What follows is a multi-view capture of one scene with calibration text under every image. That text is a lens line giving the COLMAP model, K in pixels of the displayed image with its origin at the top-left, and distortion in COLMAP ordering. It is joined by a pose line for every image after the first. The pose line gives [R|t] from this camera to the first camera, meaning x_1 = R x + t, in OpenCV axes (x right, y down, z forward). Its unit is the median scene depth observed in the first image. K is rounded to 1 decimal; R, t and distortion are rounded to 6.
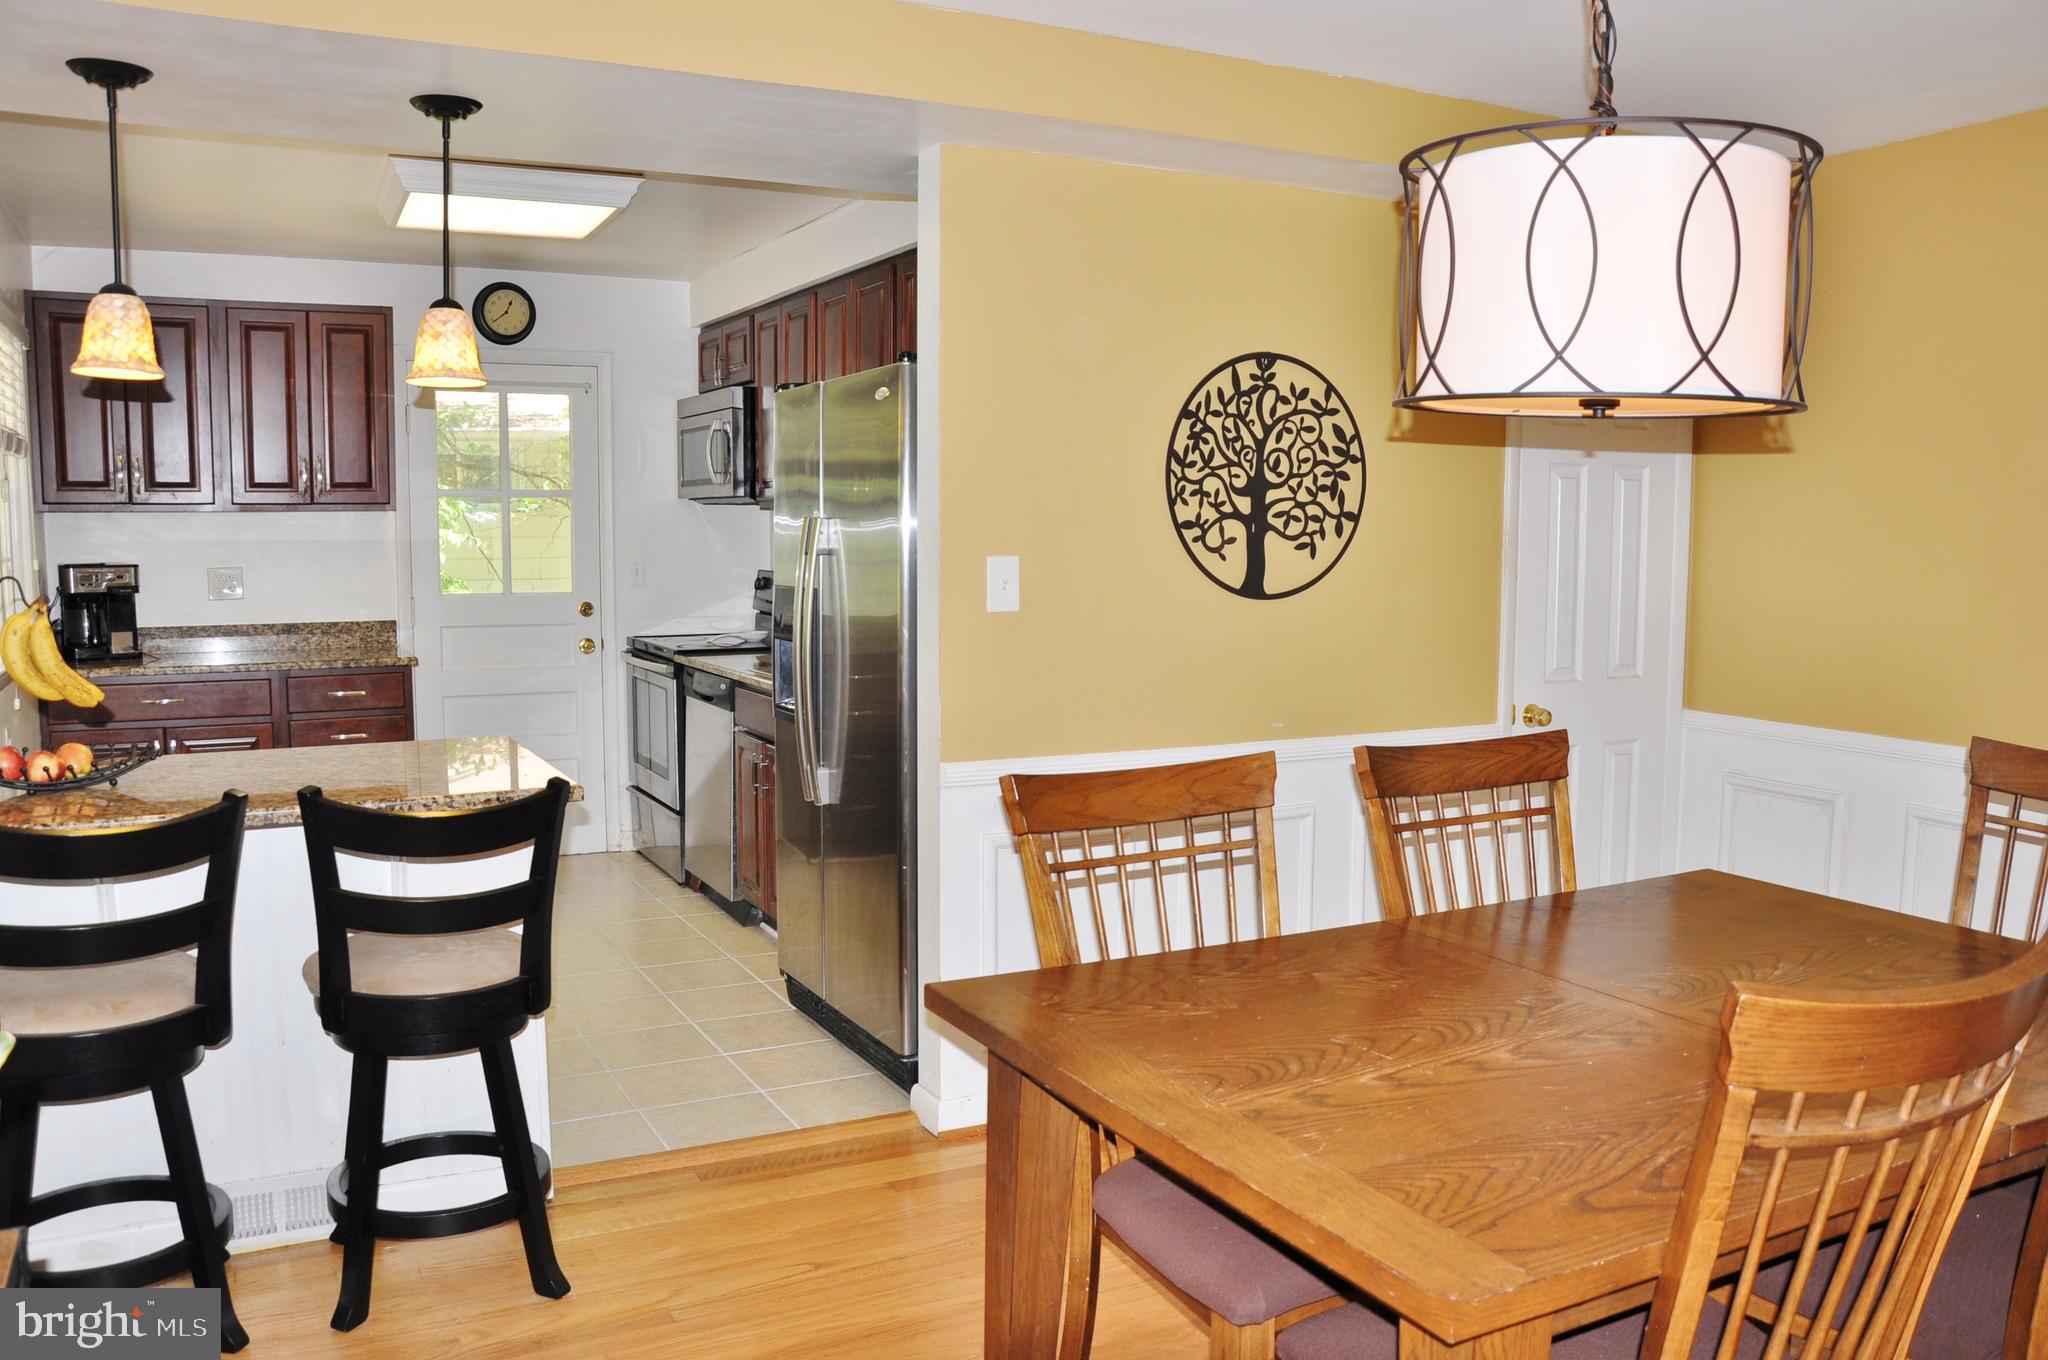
lens RADIAL K [[1608.3, 0, 1023.5], [0, 1608.3, 691.4], [0, 0, 1]] dist [-0.157776, 0.129484]
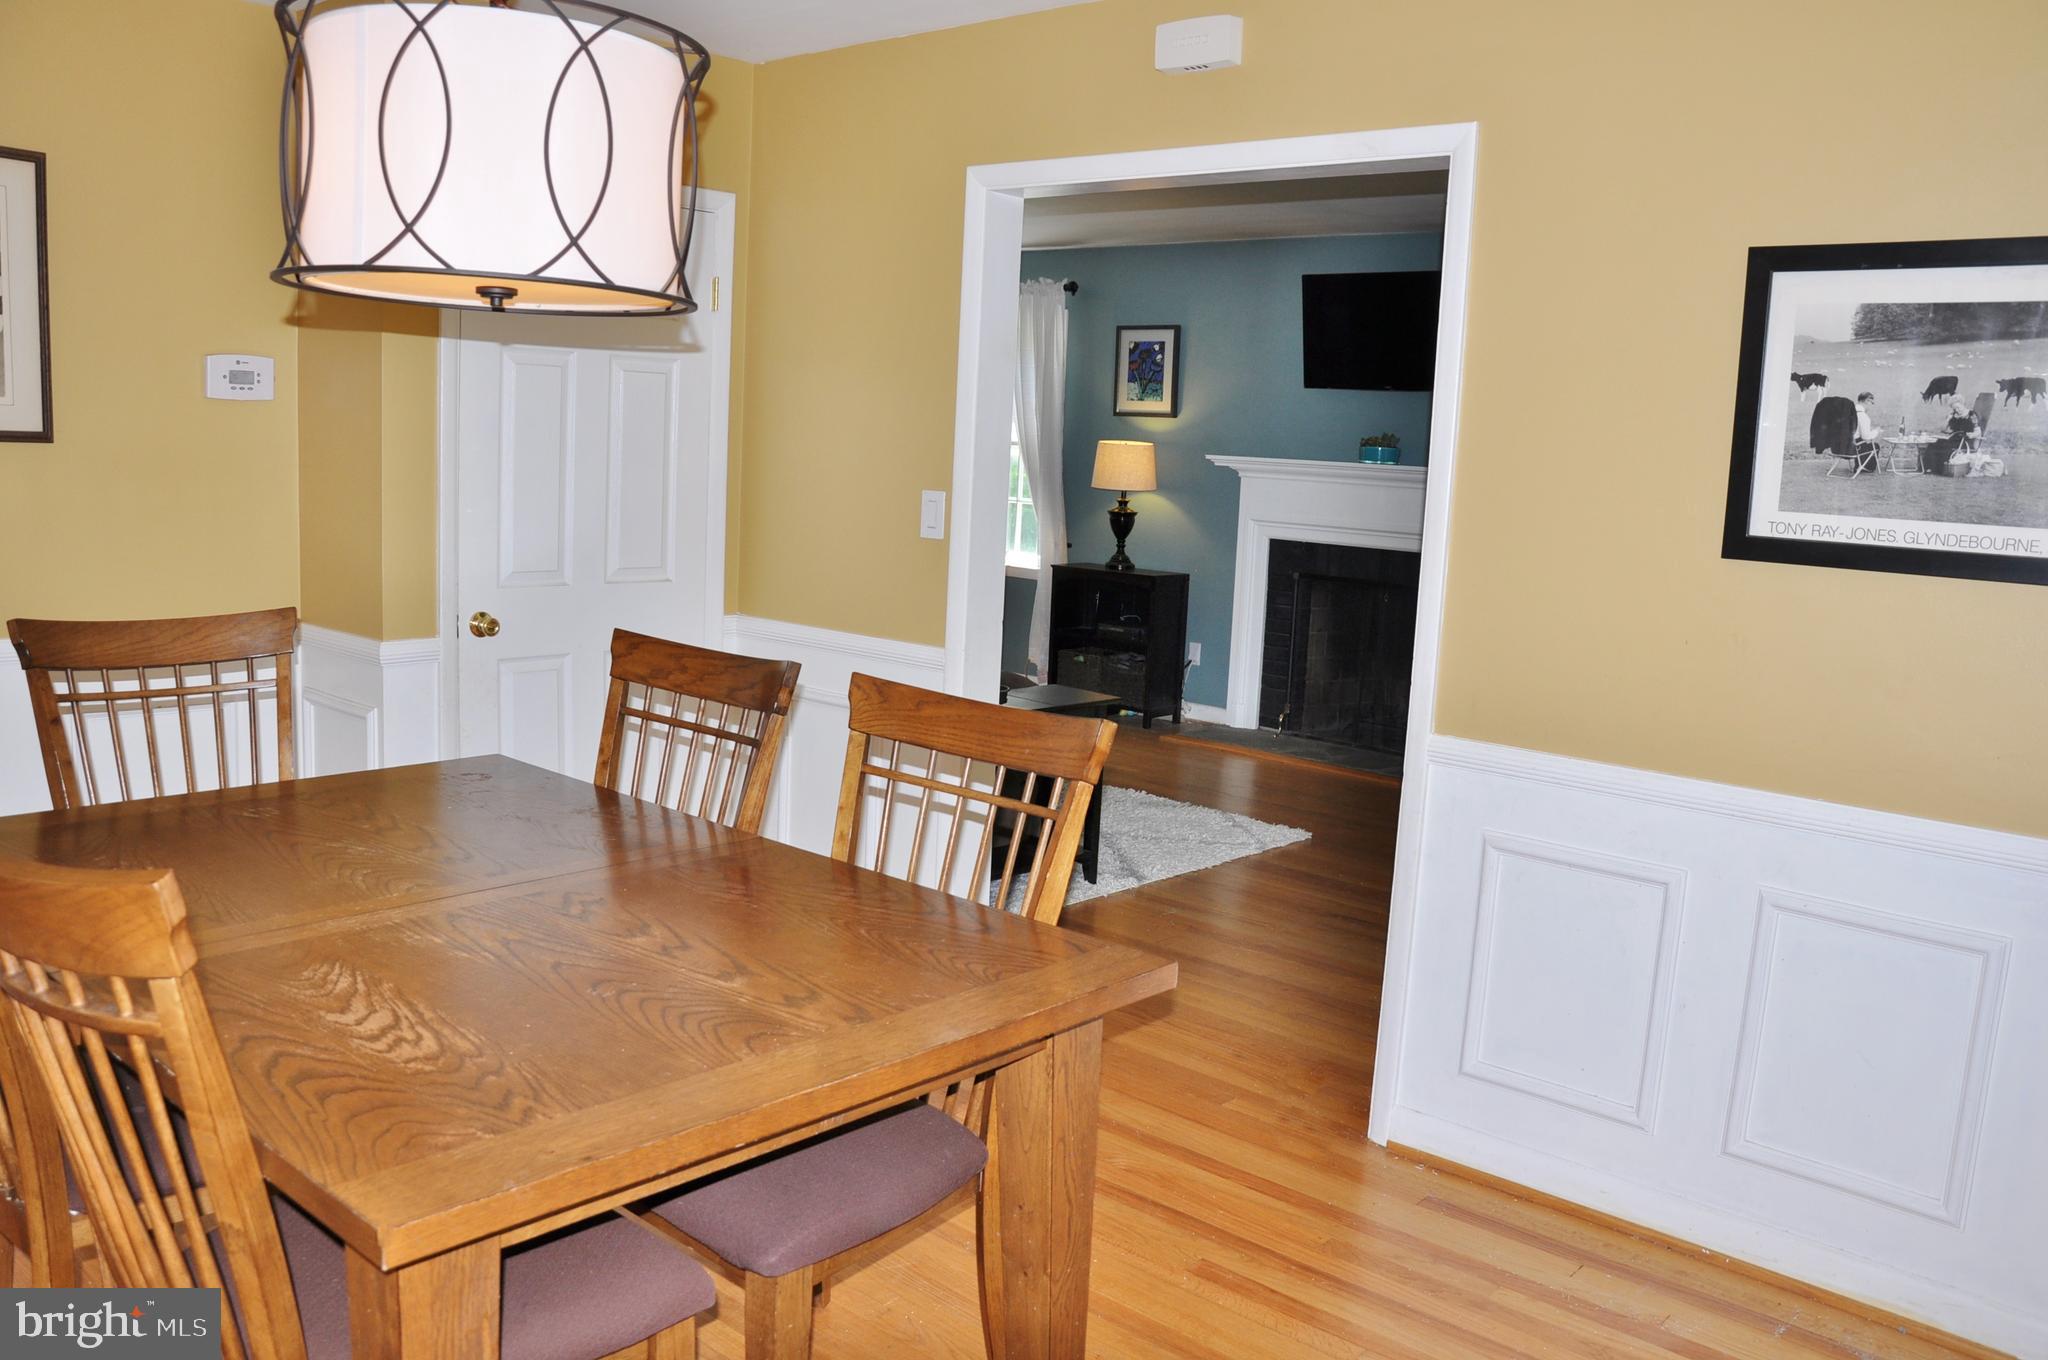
lens RADIAL K [[1610.5, 0, 1020.4], [0, 1610.5, 691.6], [0, 0, 1]] dist [-0.156664, 0.128197]
pose [[-0.351832, -0.163749, 0.921629, -0.454153], [0.050006, 0.979886, 0.193189, -0.074299], [-0.934726, 0.114057, -0.336567, 0.696296]]
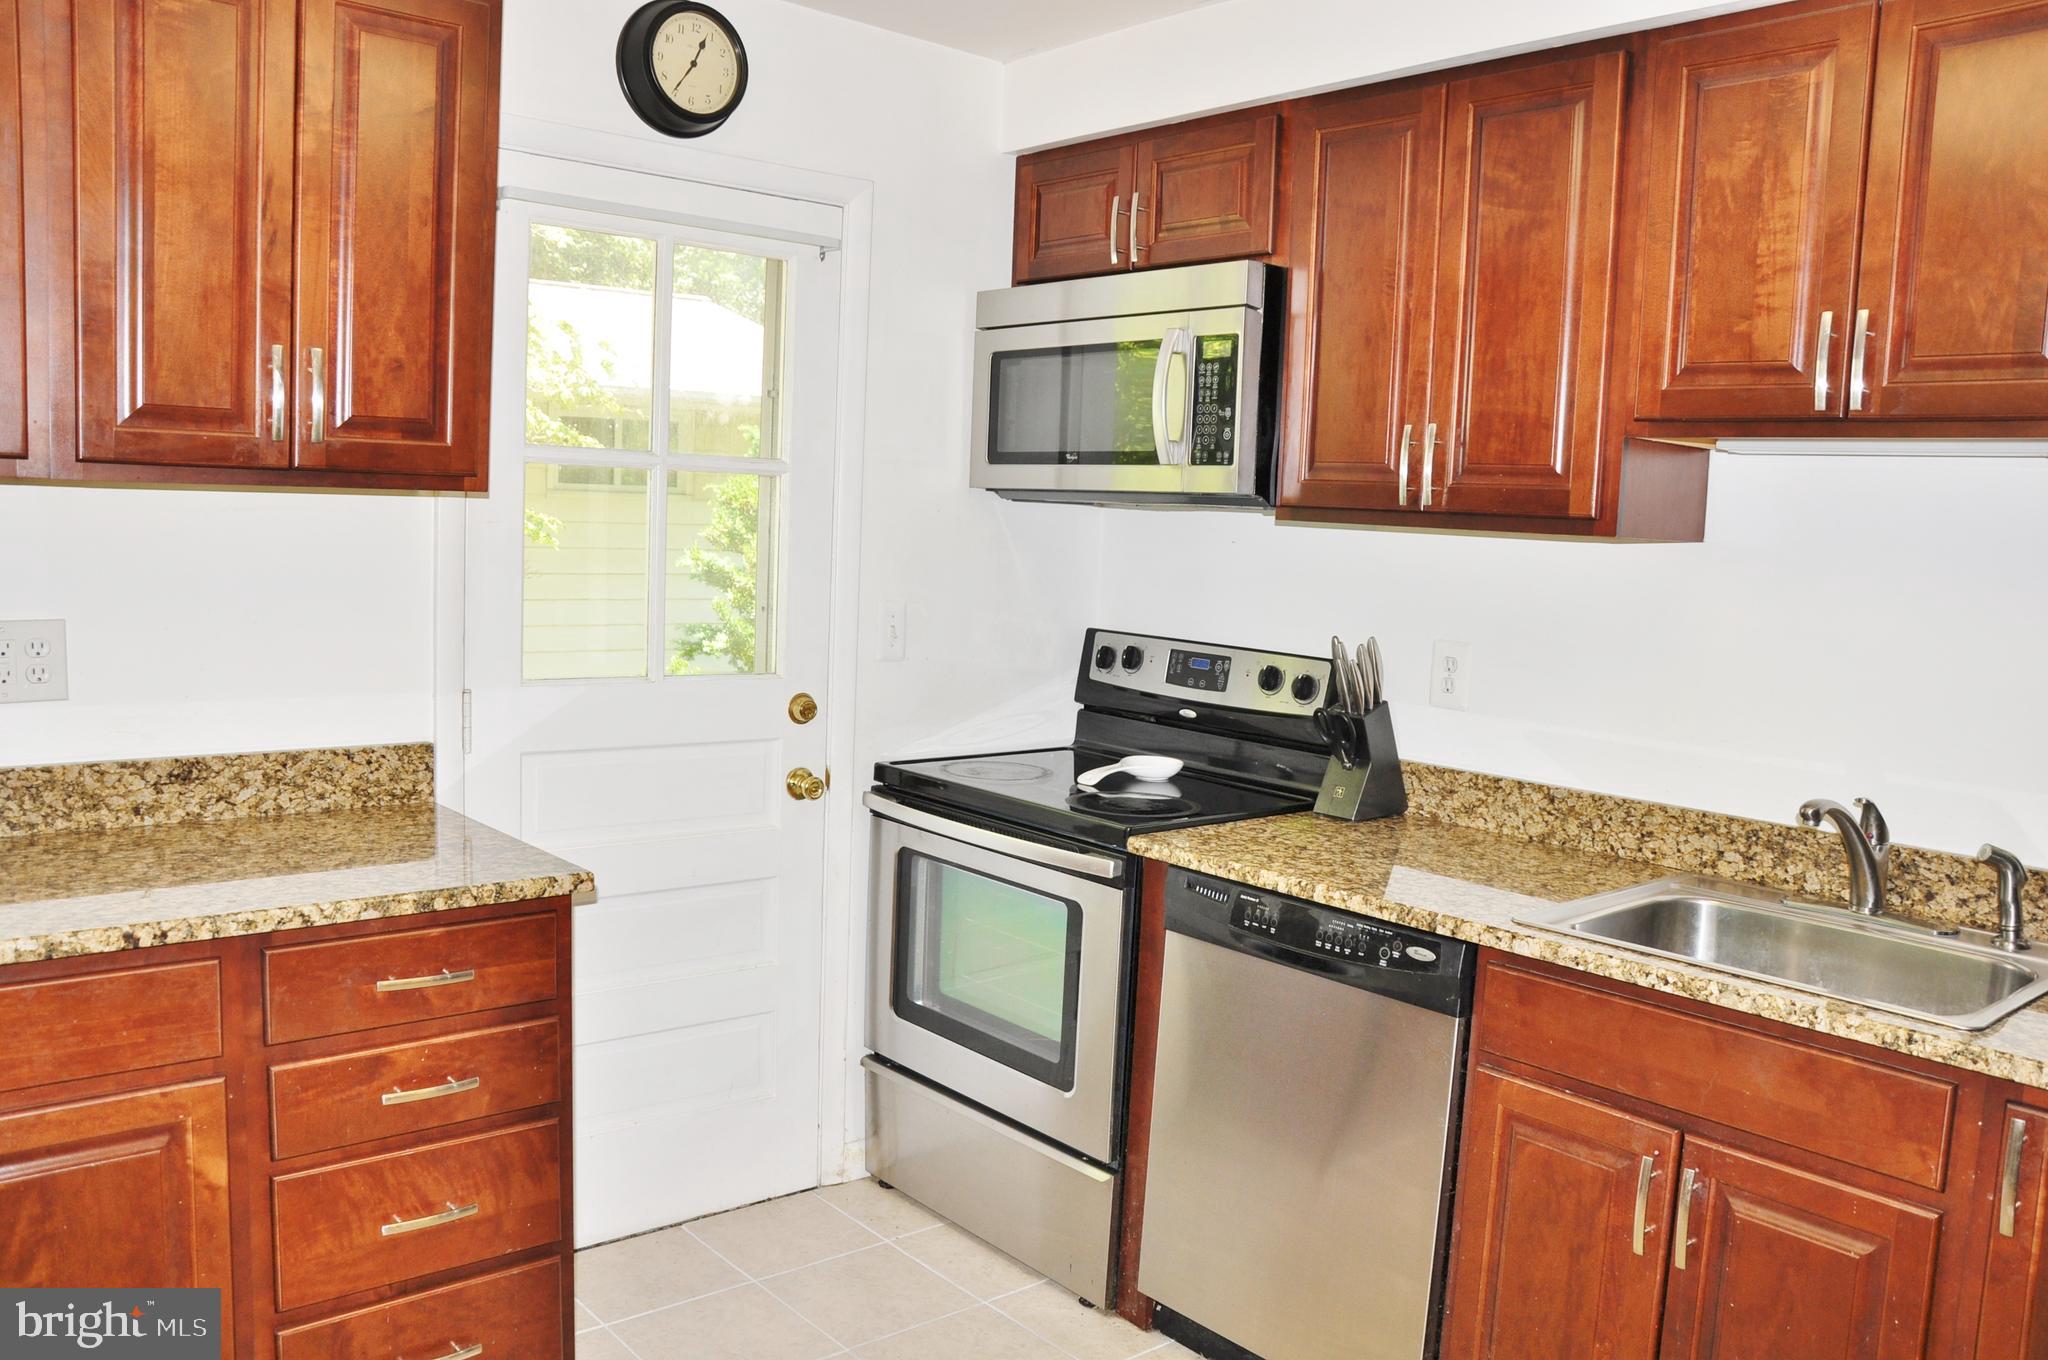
lens RADIAL K [[1608.3, 0, 1023.5], [0, 1608.3, 691.4], [0, 0, 1]] dist [-0.157776, 0.129484]
pose [[0.973564, 0.011109, 0.228145, -0.697994], [-0.013686, 0.999859, 0.009715, -0.135605], [-0.228005, -0.012580, 0.973579, 1.110848]]
